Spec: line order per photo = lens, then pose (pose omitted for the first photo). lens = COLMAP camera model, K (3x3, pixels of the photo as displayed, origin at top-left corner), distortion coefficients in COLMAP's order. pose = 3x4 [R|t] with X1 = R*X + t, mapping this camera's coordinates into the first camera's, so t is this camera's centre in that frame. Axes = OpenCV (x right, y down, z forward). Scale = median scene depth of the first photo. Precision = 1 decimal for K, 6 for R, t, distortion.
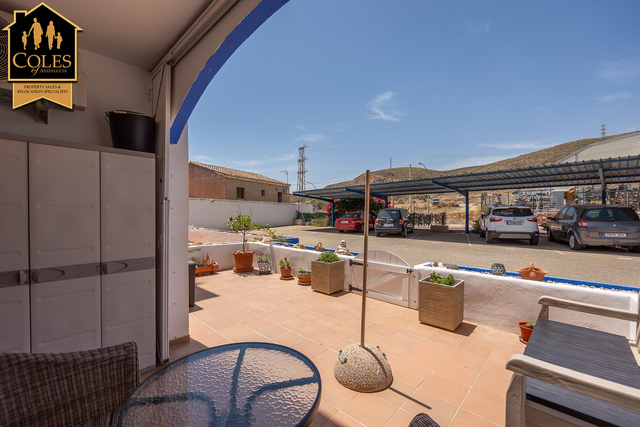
lens RADIAL K [[269.1, 0, 320.0], [0, 269.1, 213.5], [0, 0, 1]] dist [-0.002110, -0.000900]
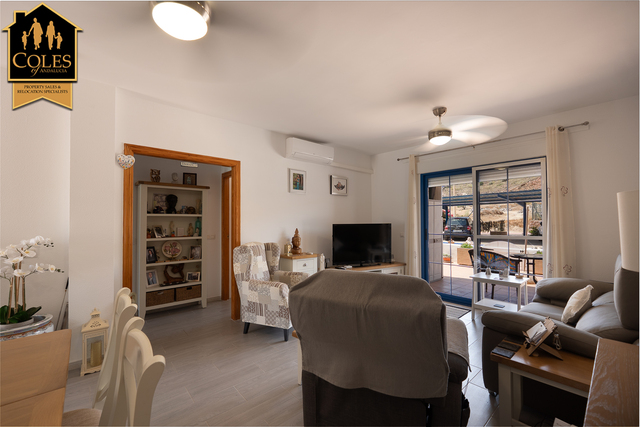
lens RADIAL K [[269.1, 0, 320.0], [0, 269.1, 213.5], [0, 0, 1]] dist [-0.002110, -0.000900]
pose [[0.994254, -0.002865, -0.107006, -0.200084], [-0.000109, 0.999614, -0.027772, -0.001253], [0.107044, 0.027624, 0.993870, -0.237885]]
